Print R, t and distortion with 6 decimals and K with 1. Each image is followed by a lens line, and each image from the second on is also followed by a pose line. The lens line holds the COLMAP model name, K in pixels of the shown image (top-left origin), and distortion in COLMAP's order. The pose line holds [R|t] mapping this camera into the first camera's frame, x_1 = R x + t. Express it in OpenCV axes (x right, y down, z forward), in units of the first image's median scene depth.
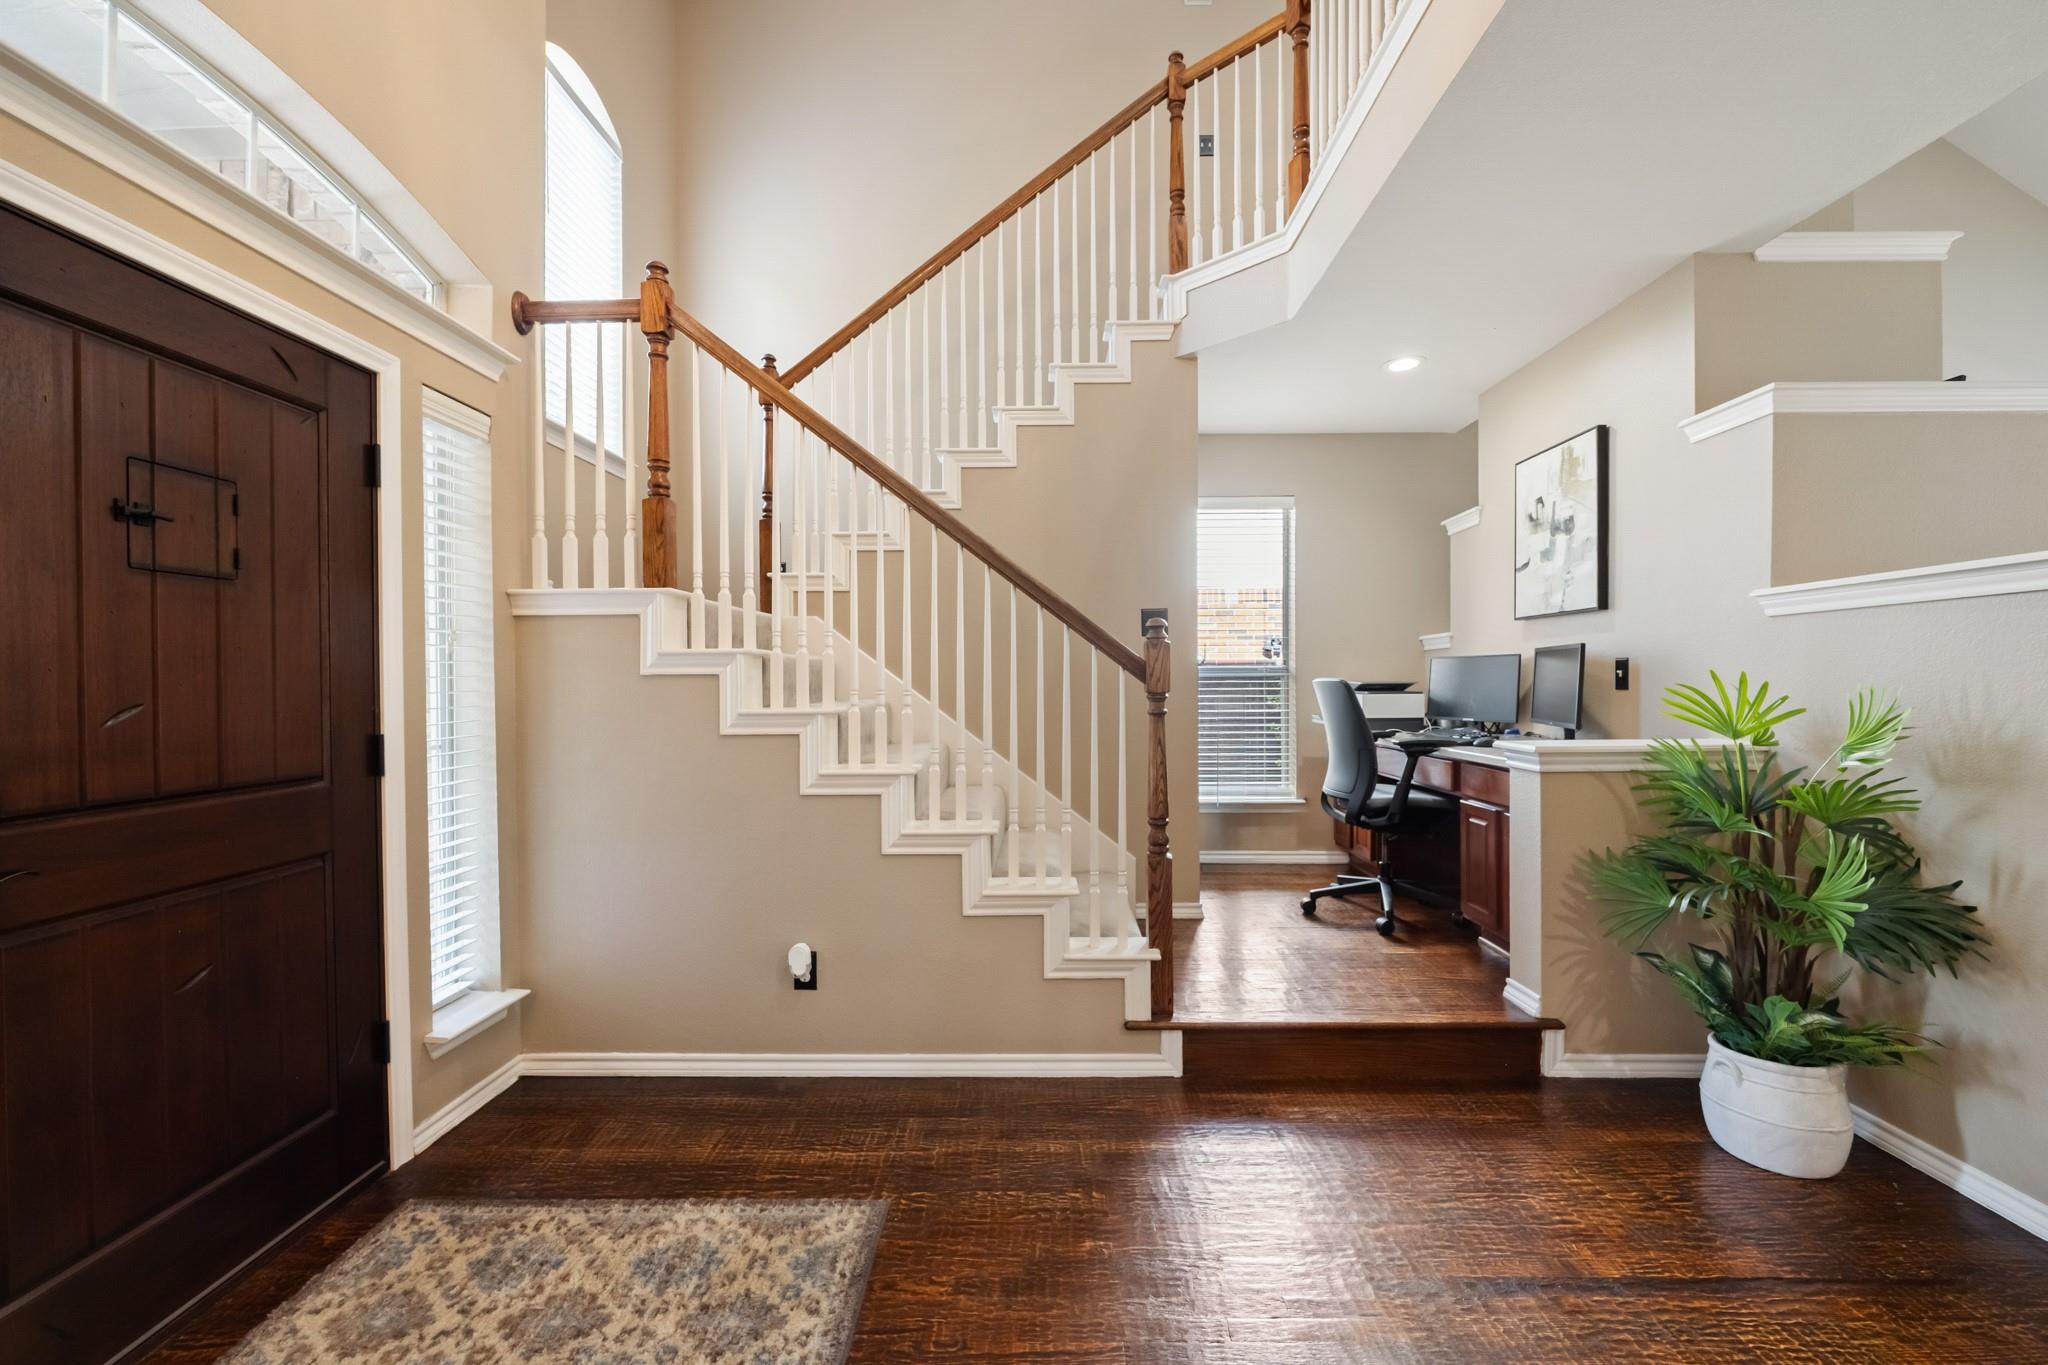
lens RADIAL K [[816.4, 0, 1025.3], [0, 816.4, 687.7], [0, 0, 1]] dist [-0.008624, 0.000398]
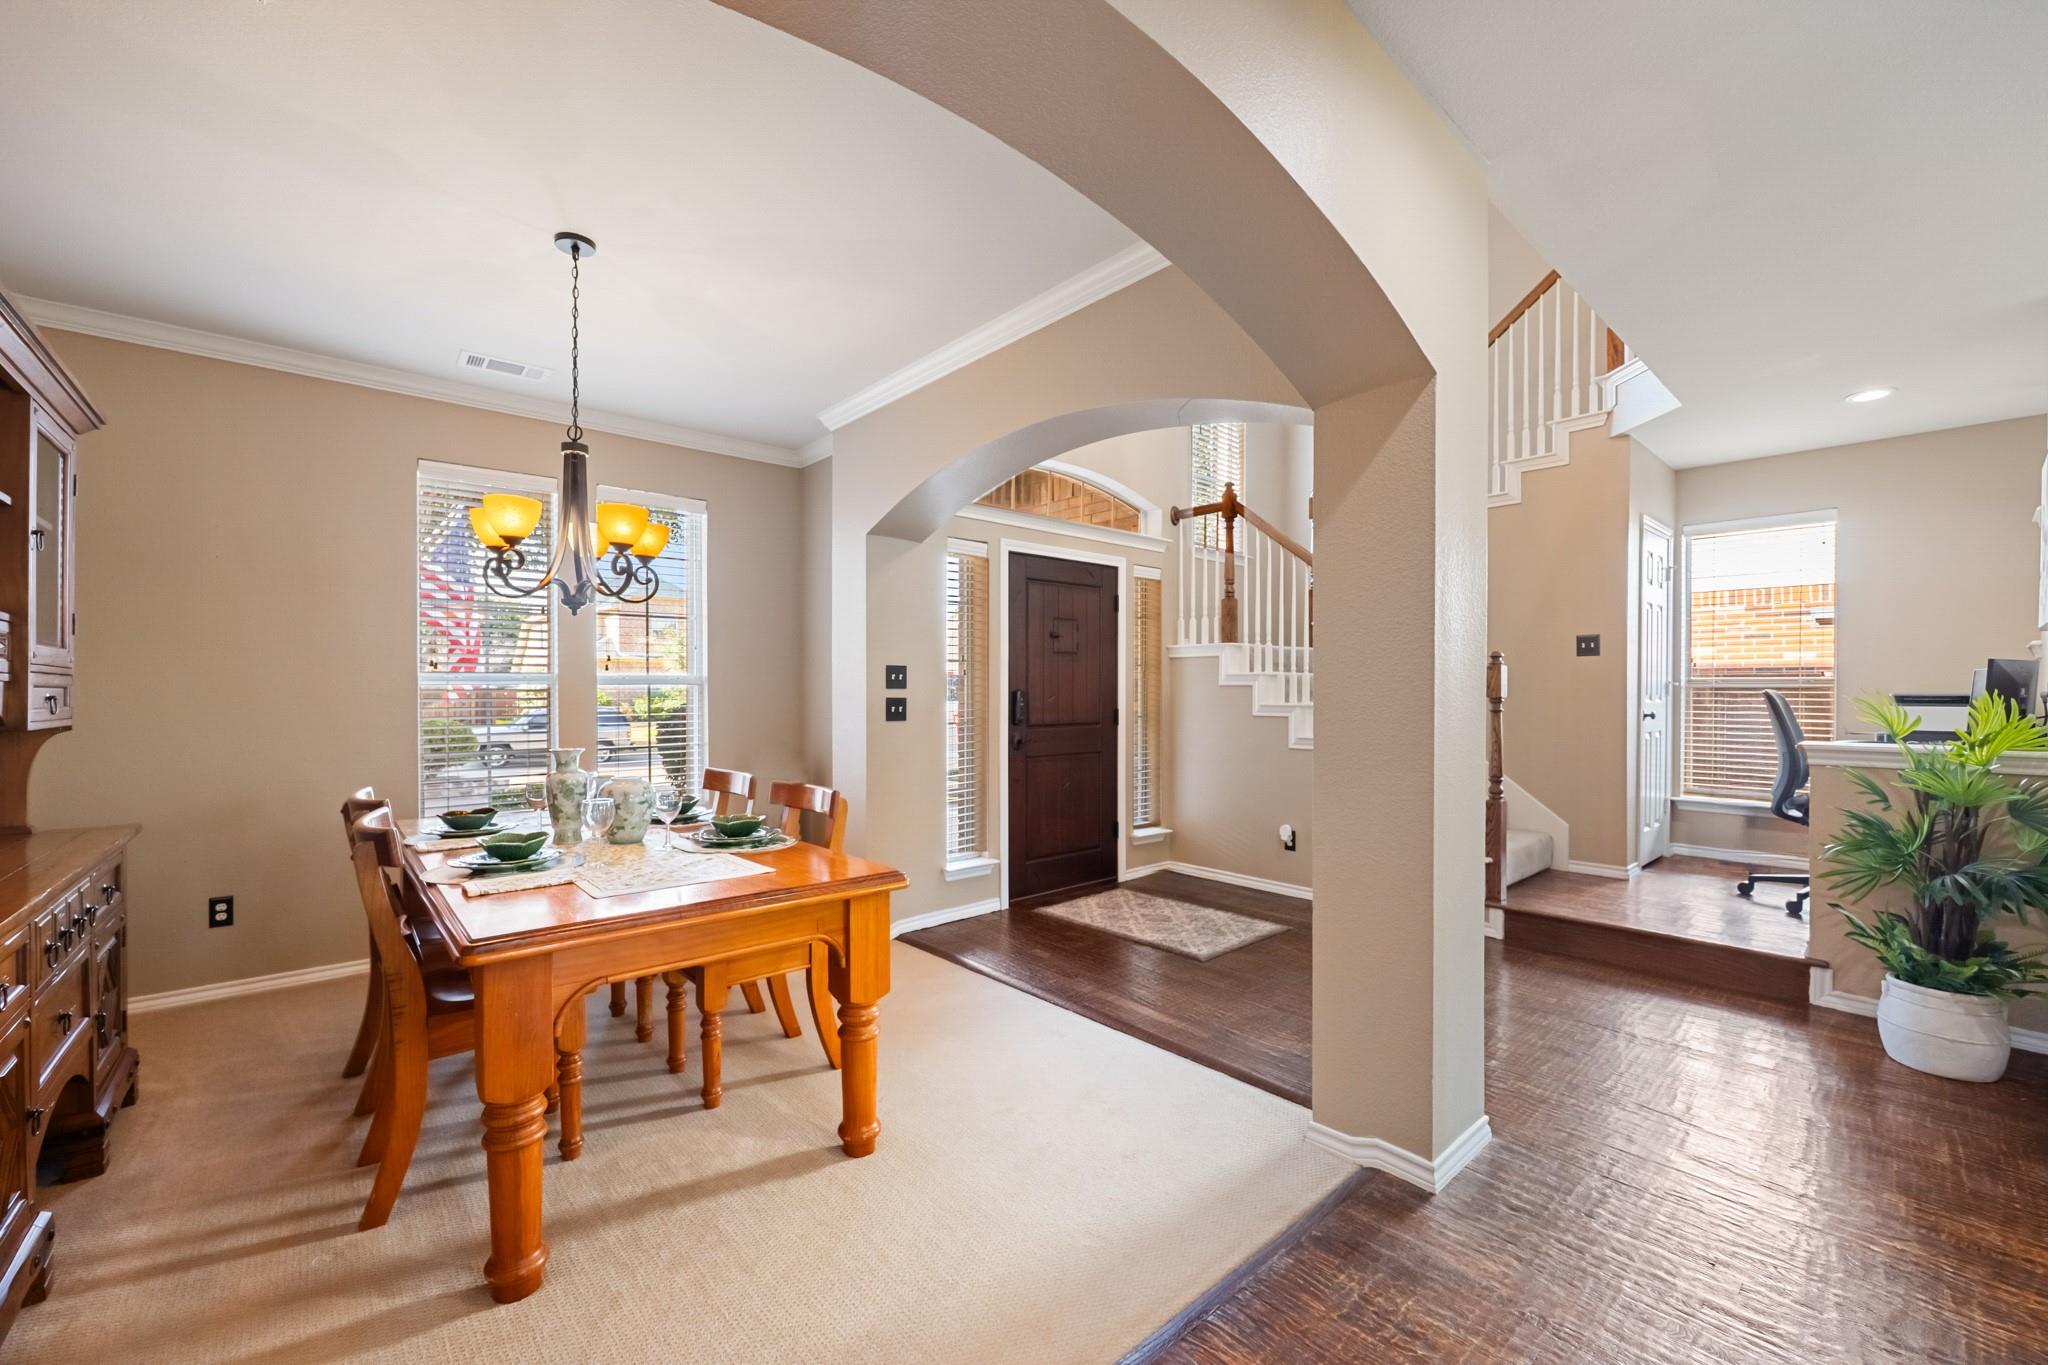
lens RADIAL K [[816.4, 0, 1025.3], [0, 816.4, 687.7], [0, 0, 1]] dist [-0.008624, 0.000398]
pose [[0.673853, 0.005431, -0.738846, 0.726406], [-0.012803, 0.999909, -0.004326, 0.005362], [0.738755, 0.012374, 0.673861, -0.756517]]
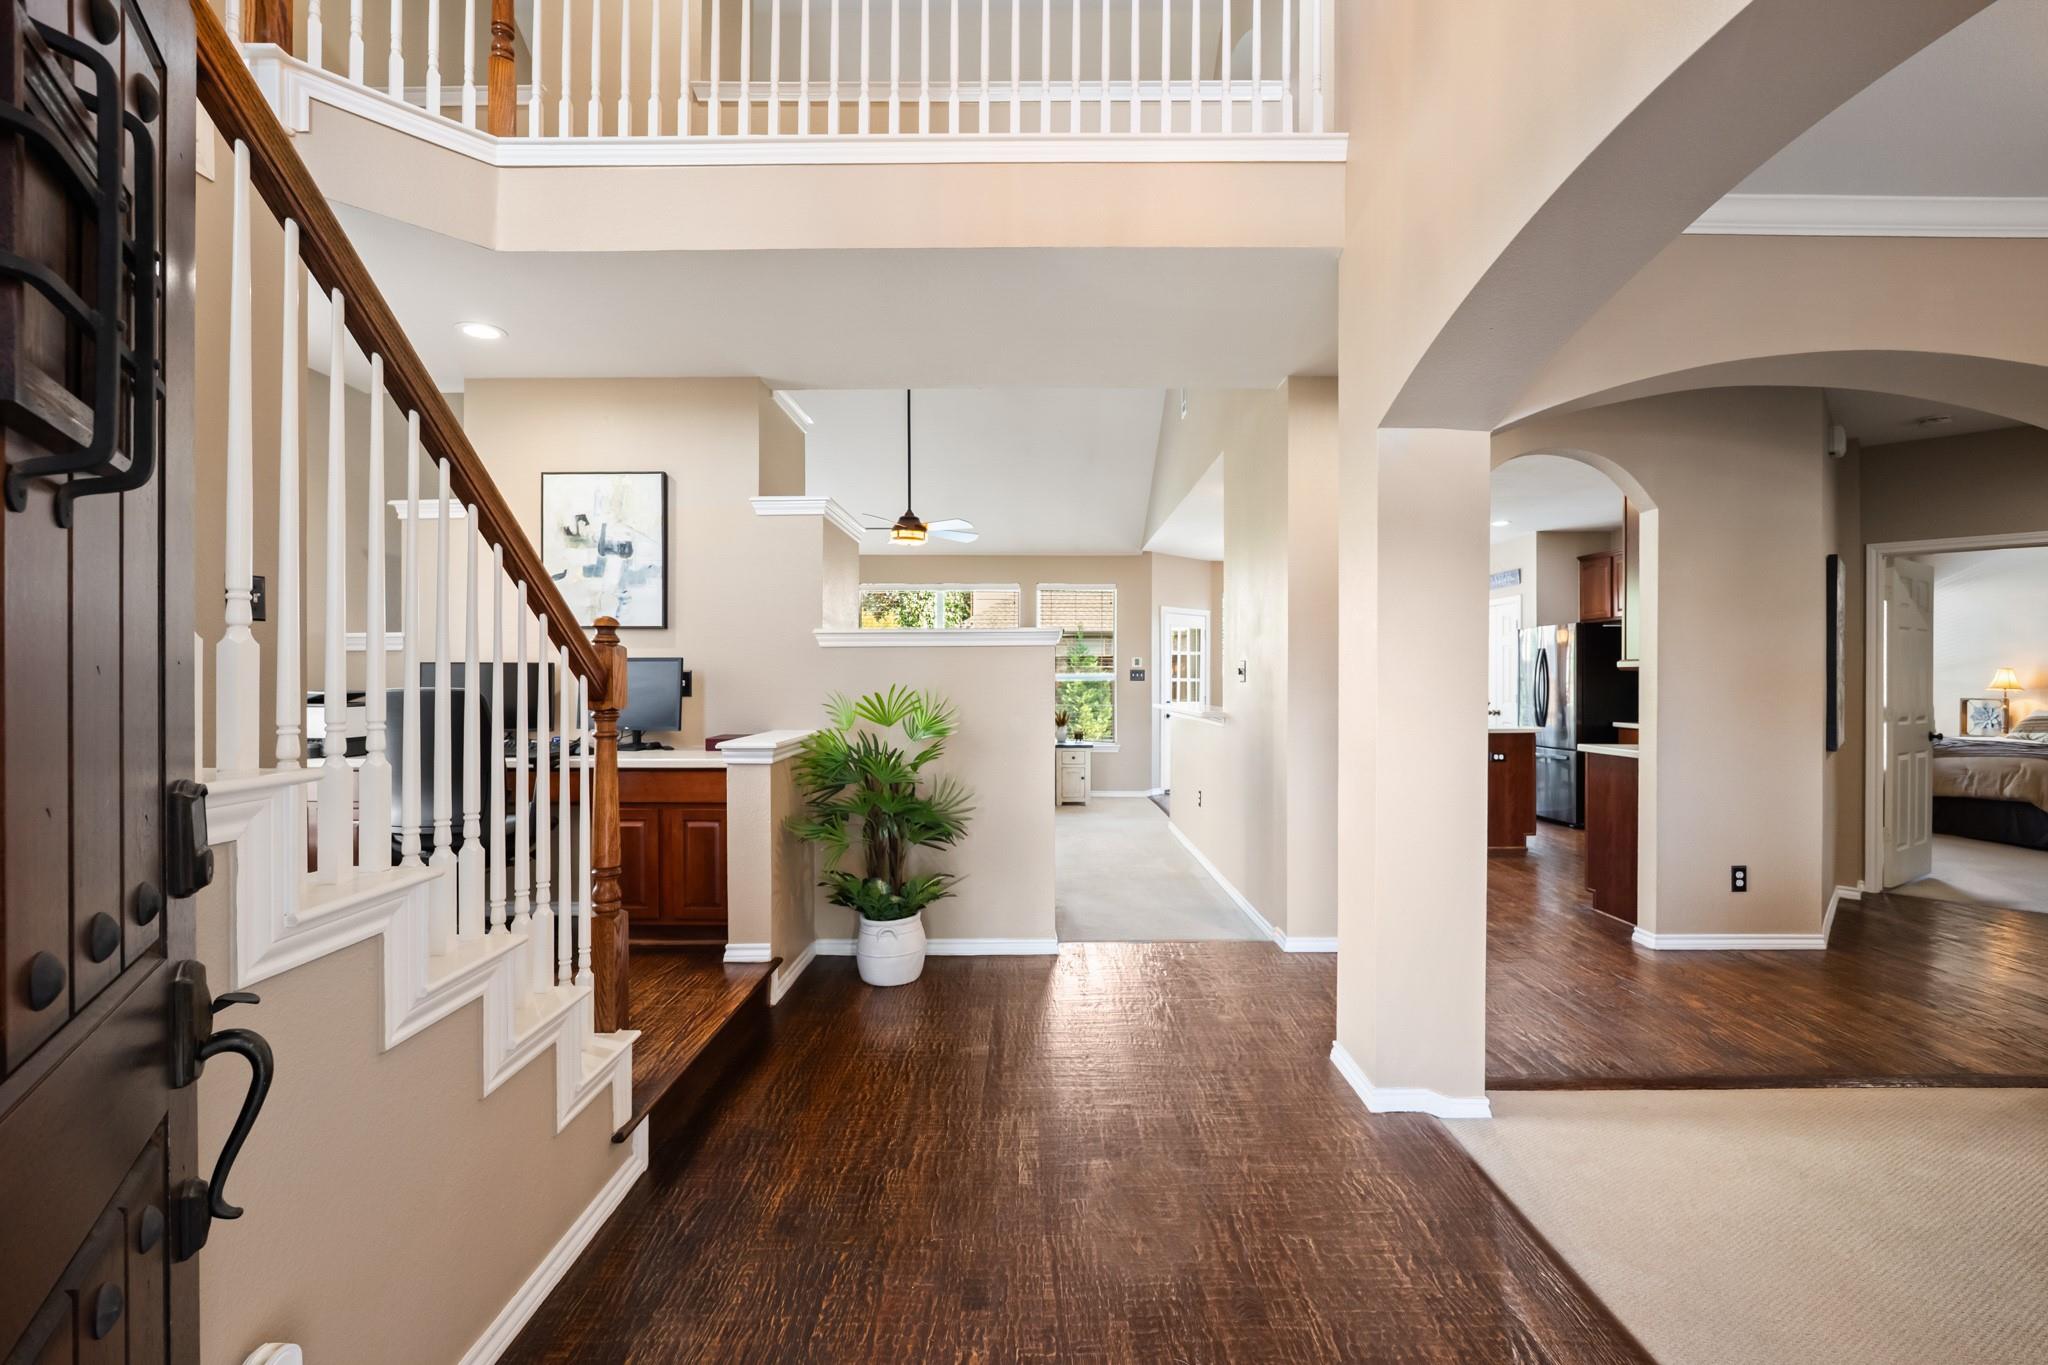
lens RADIAL K [[892.9, 0, 1024.0], [0, 892.9, 682.5], [0, 0, 1]] dist [0.002569, 0.000162]
pose [[-0.021570, -0.001979, 0.999765, -0.750648], [0.008903, 0.999958, 0.002171, -0.020441], [-0.999728, 0.008948, -0.021552, 0.639178]]
